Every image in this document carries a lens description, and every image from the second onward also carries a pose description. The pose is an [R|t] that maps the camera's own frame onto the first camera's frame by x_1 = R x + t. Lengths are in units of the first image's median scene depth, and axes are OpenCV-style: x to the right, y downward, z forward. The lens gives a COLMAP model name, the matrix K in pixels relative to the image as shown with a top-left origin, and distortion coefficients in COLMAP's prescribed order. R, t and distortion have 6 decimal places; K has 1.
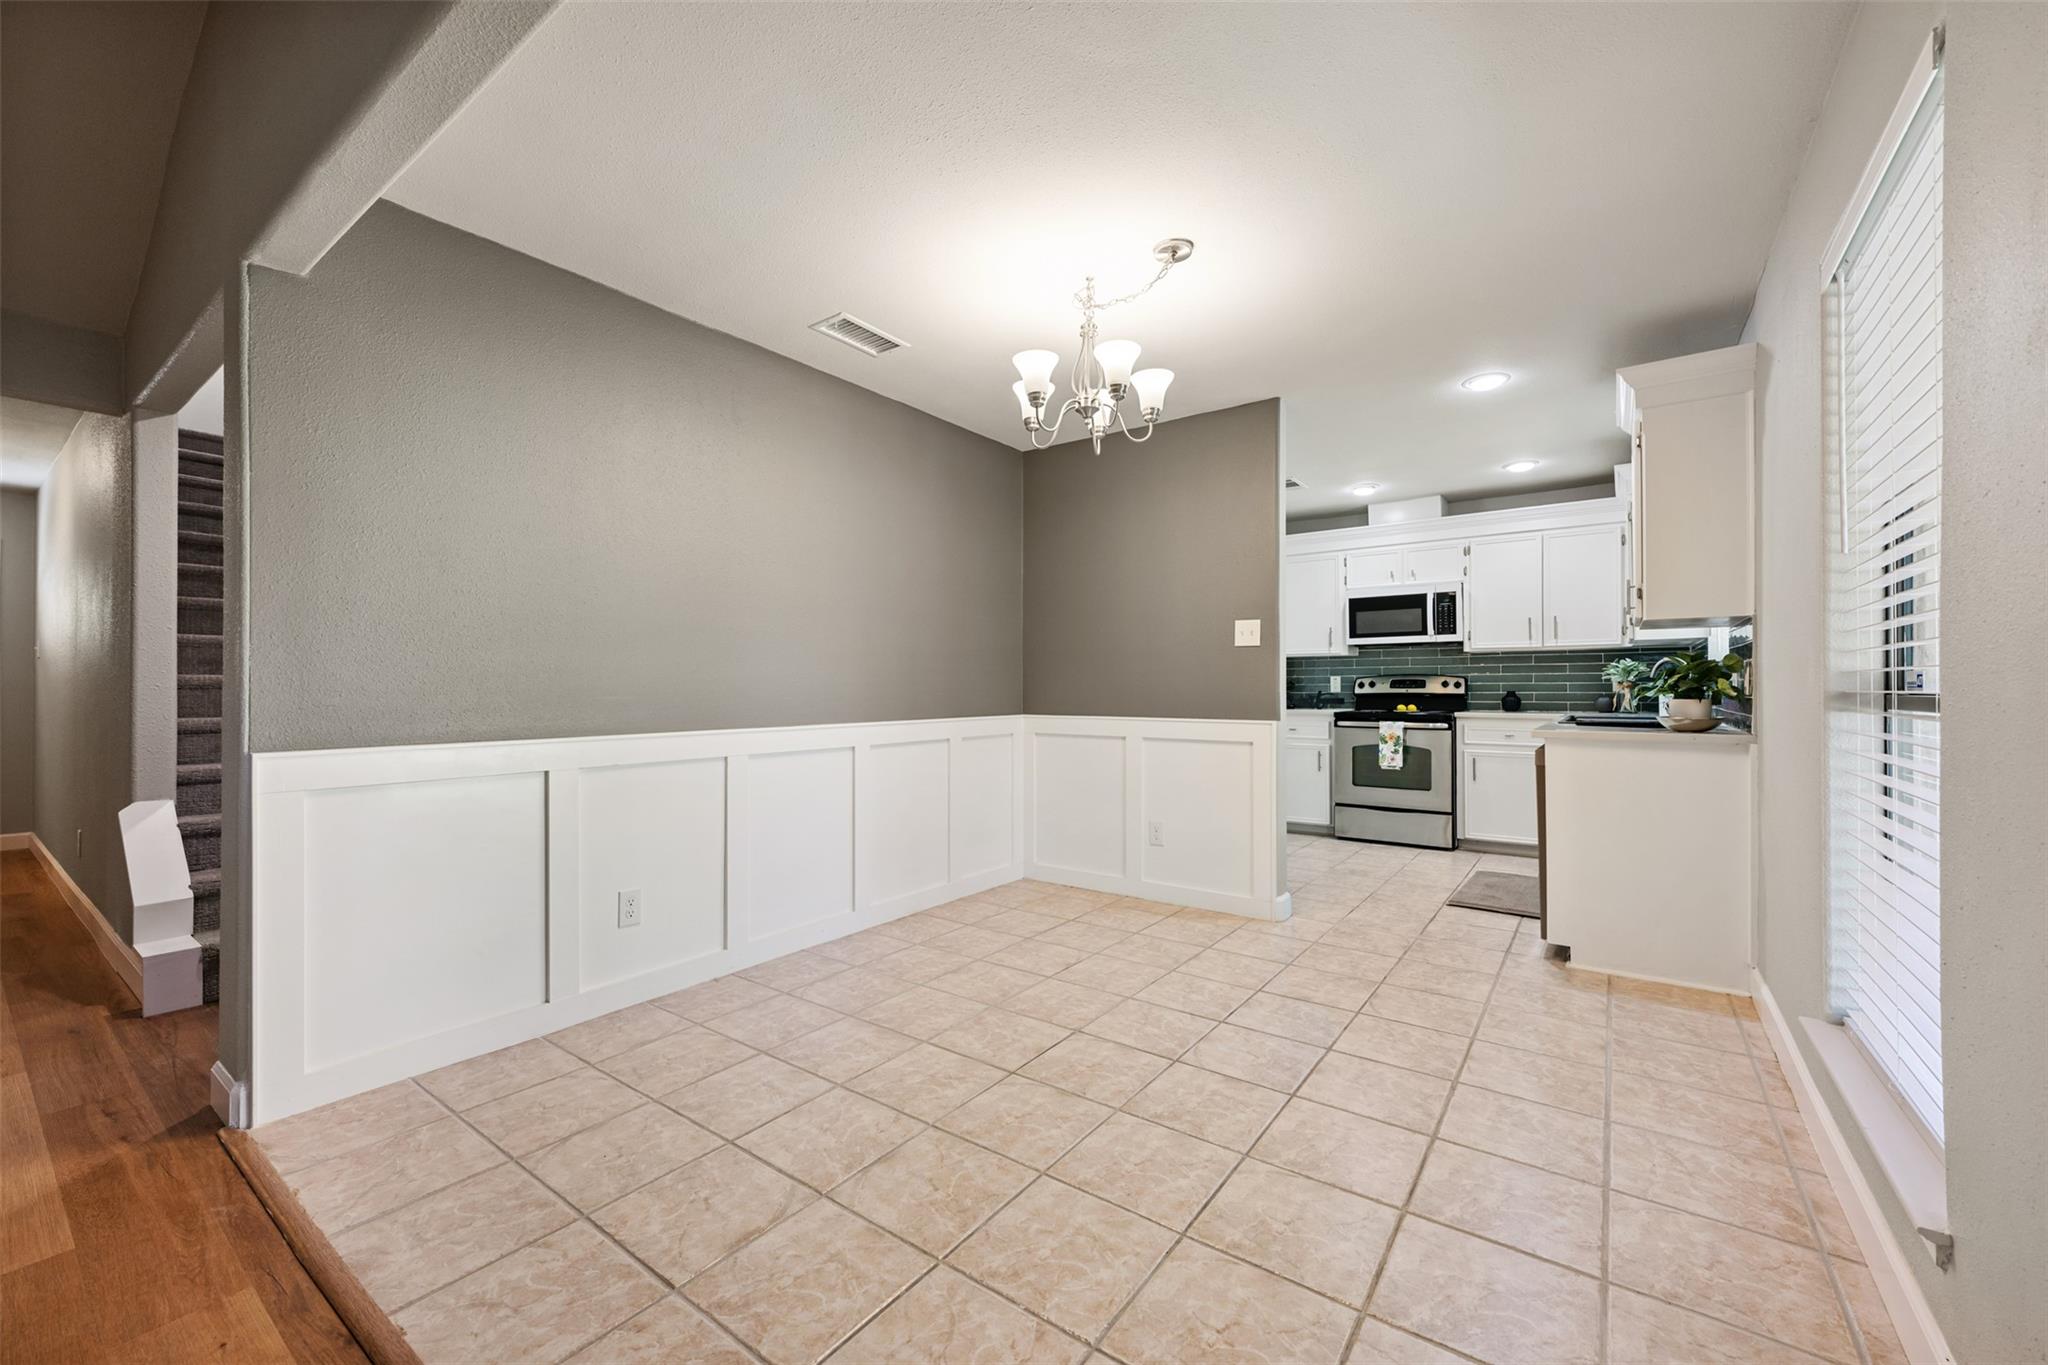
lens RADIAL K [[809.8, 0, 1023.0], [0, 809.8, 683.1], [0, 0, 1]] dist [-0.000680, 0.000075]
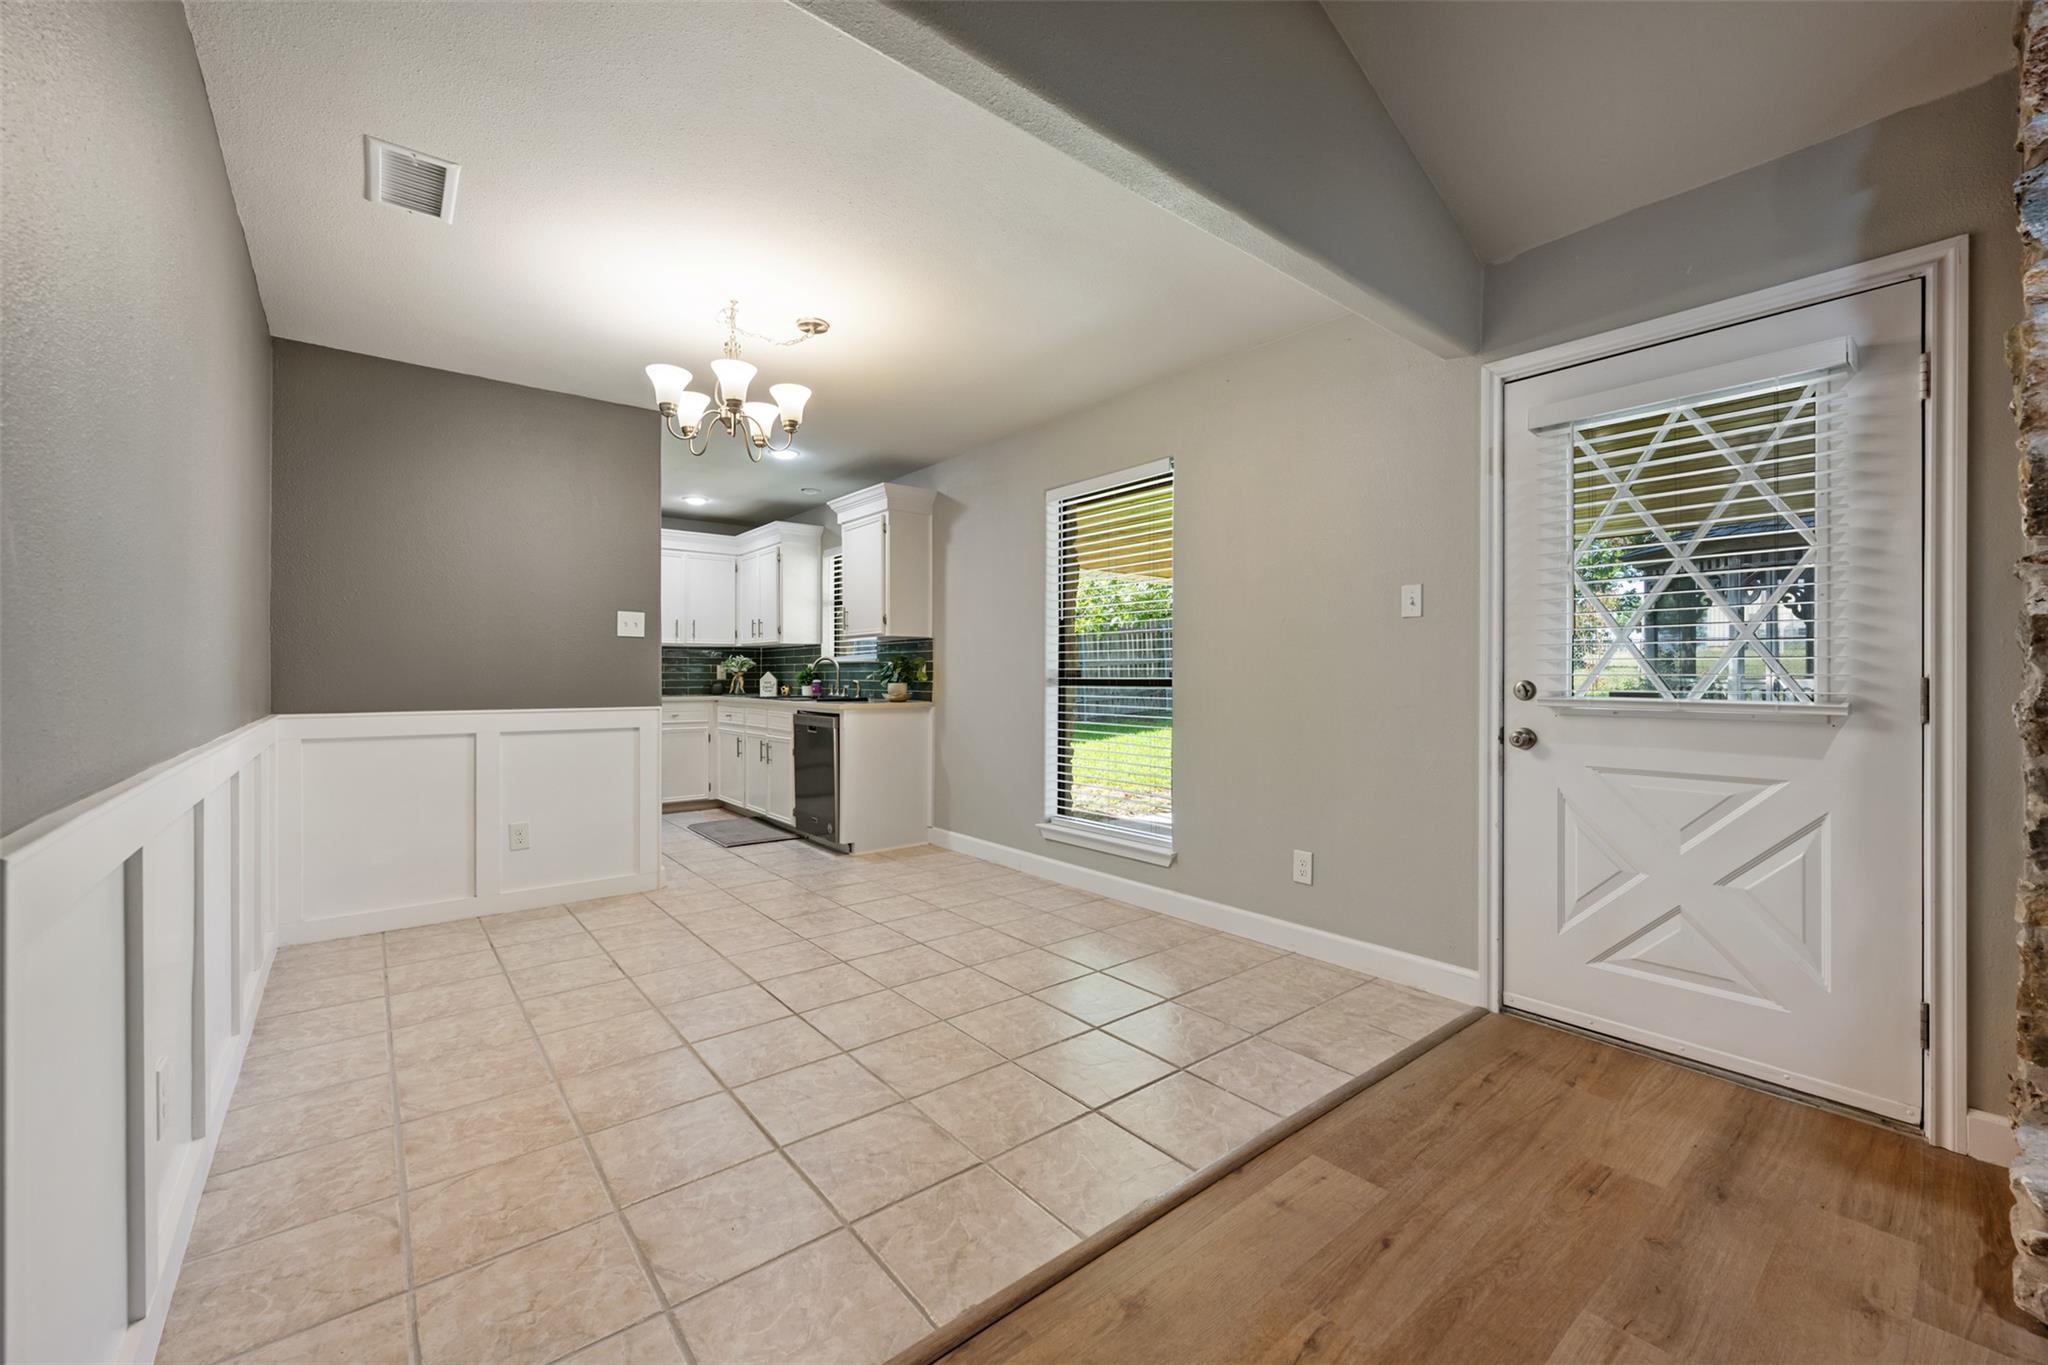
lens RADIAL K [[809.8, 0, 1023.0], [0, 809.8, 683.1], [0, 0, 1]] dist [-0.000680, 0.000075]
pose [[0.253131, -0.007530, 0.967403, -0.462077], [-0.006307, 0.999936, 0.009433, 0.001066], [-0.967412, -0.008489, 0.253067, 0.182357]]
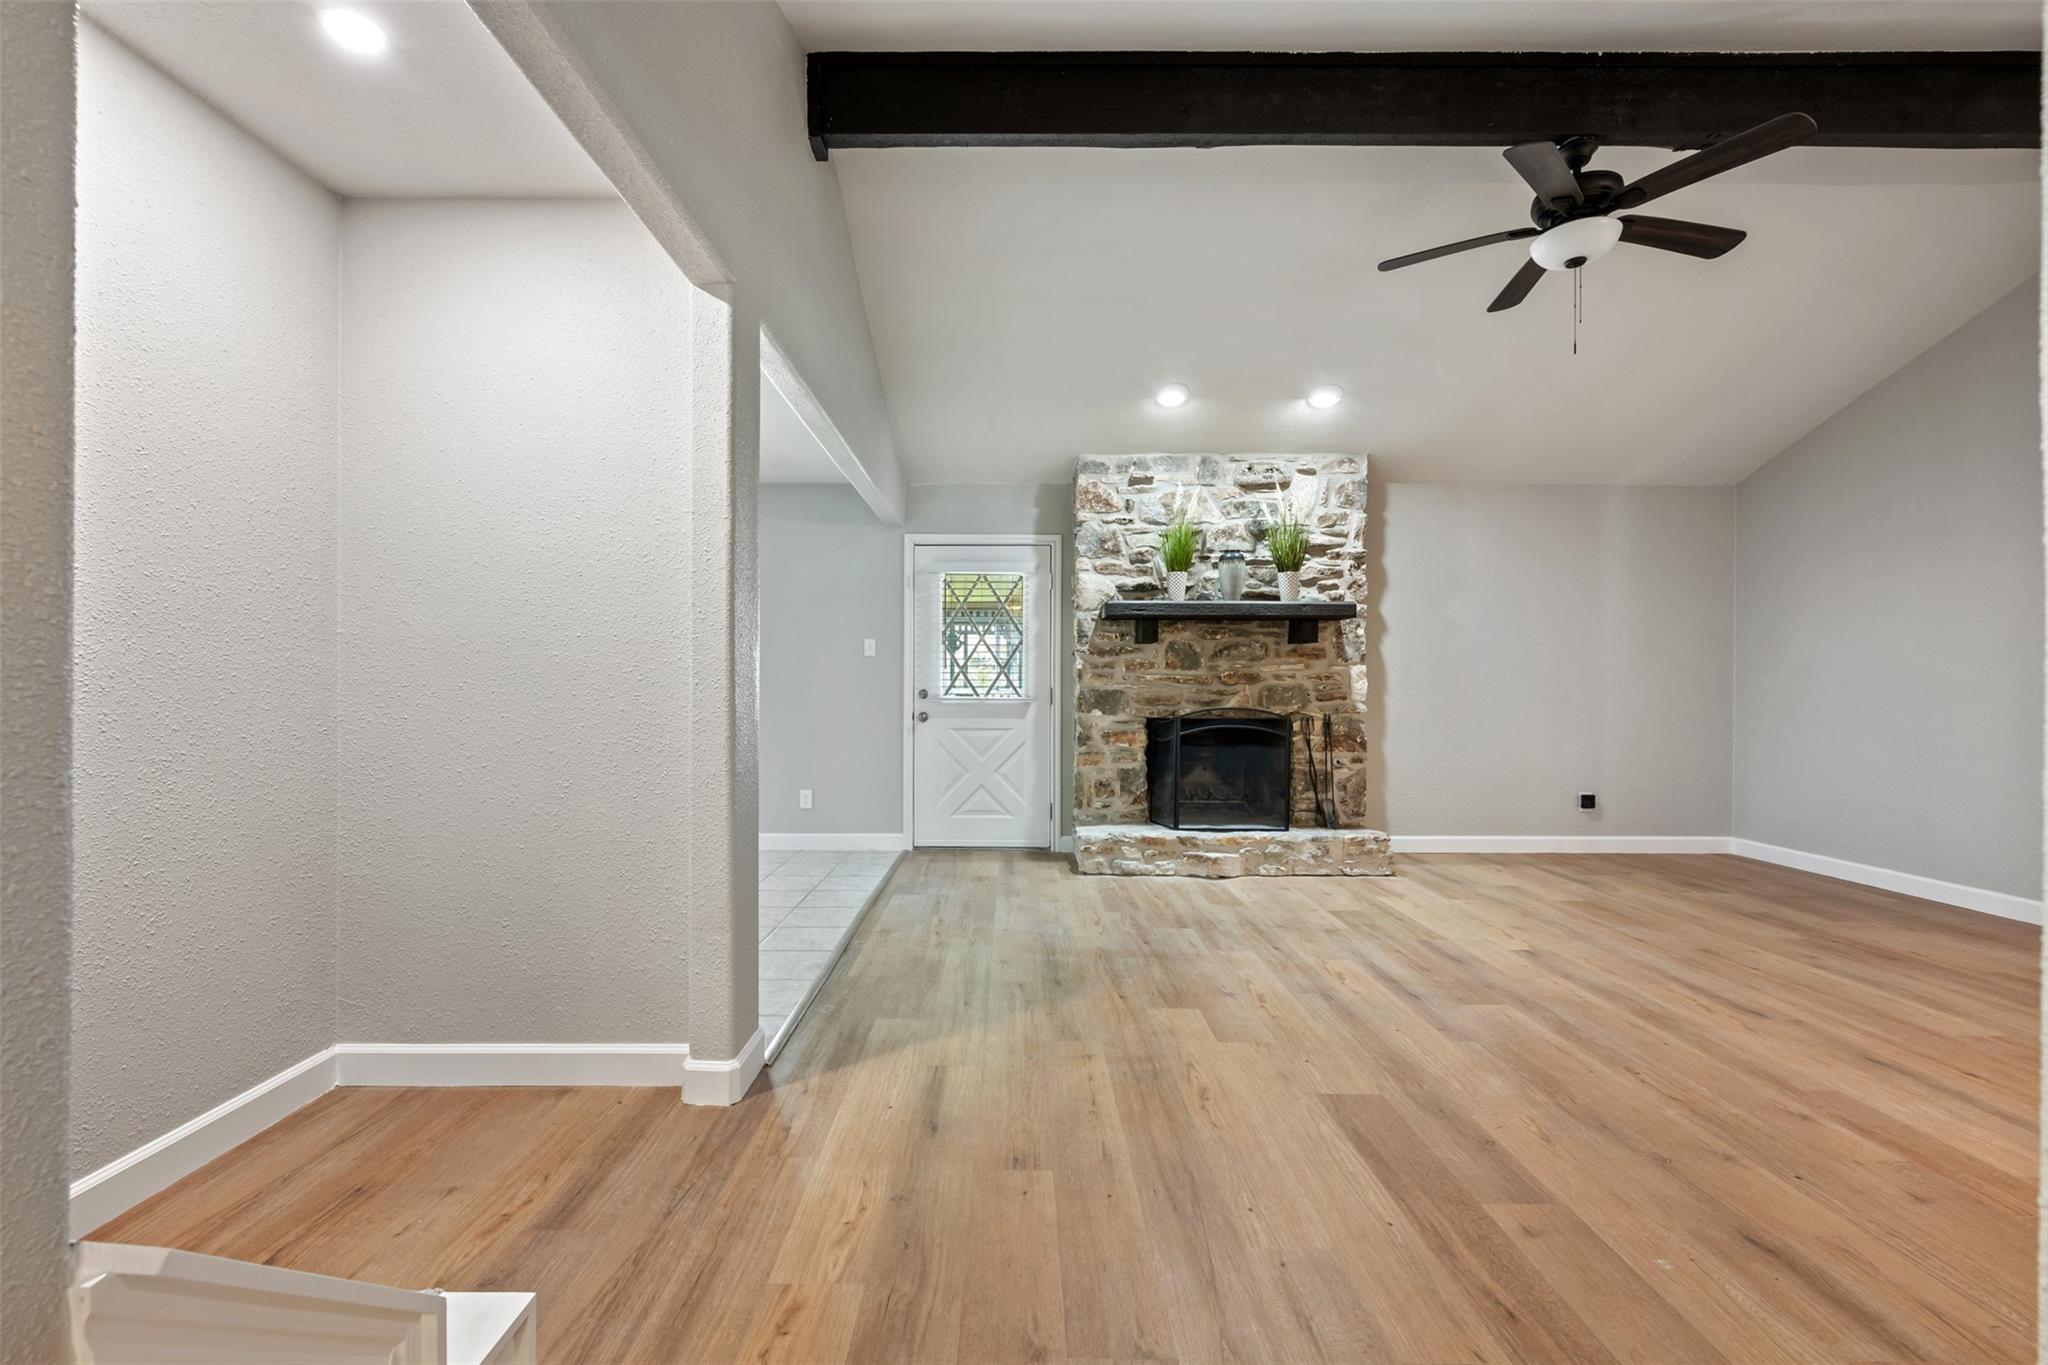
lens RADIAL K [[835.0, 0, 1007.6], [0, 835.0, 683.5], [0, 0, 1]] dist [-0.001075, -0.000270]
pose [[-0.584833, 0.002264, 0.811150, -0.845745], [-0.007316, 0.999941, -0.008065, 0.002741], [-0.811121, -0.010652, -0.584782, 0.555855]]
